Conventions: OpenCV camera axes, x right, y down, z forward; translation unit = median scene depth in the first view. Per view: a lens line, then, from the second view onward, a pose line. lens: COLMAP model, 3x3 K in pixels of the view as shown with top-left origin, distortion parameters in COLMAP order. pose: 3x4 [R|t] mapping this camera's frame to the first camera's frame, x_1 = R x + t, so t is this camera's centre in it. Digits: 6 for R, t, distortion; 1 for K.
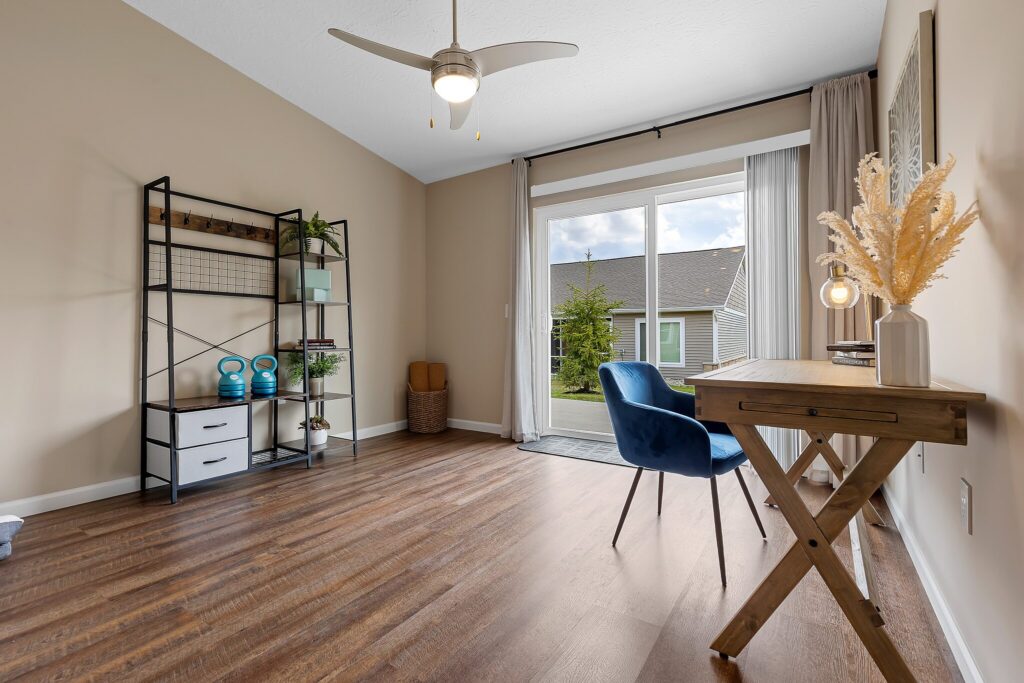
lens RADIAL K [[471.4, 0, 510.4], [0, 471.4, 338.3], [0, 0, 1]] dist [0.003187, -0.000193]
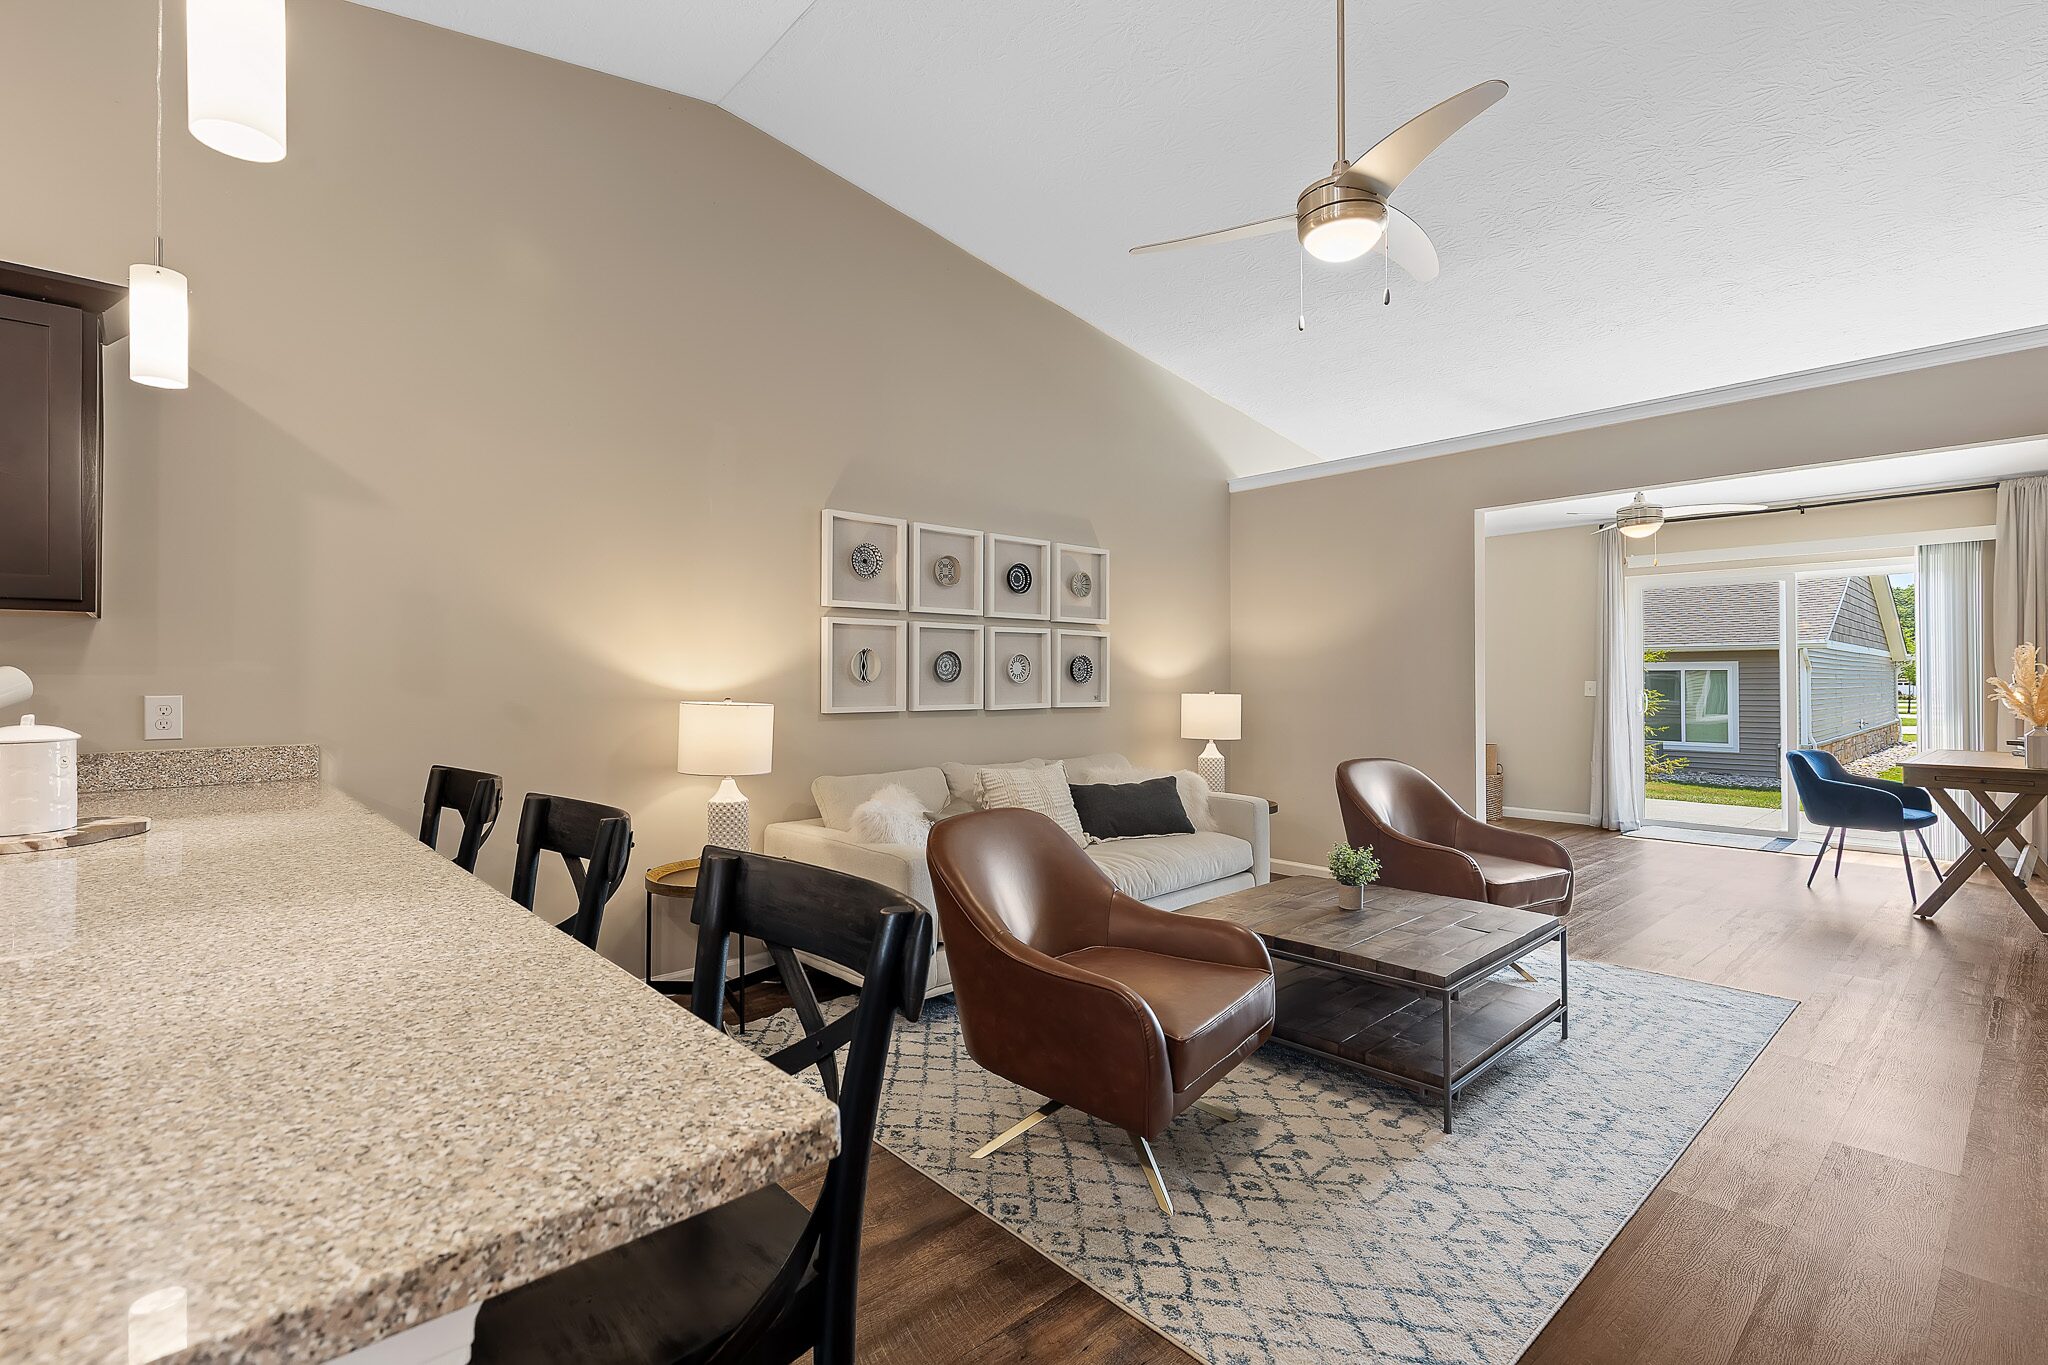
lens RADIAL K [[942.7, 0, 1010.0], [0, 942.7, 670.8], [0, 0, 1]] dist [0.003187, -0.000193]
pose [[0.964342, 0.004414, -0.264621, -1.022437], [-0.007774, 0.999902, -0.011651, -0.104681], [0.264543, 0.013293, 0.964282, -1.784215]]
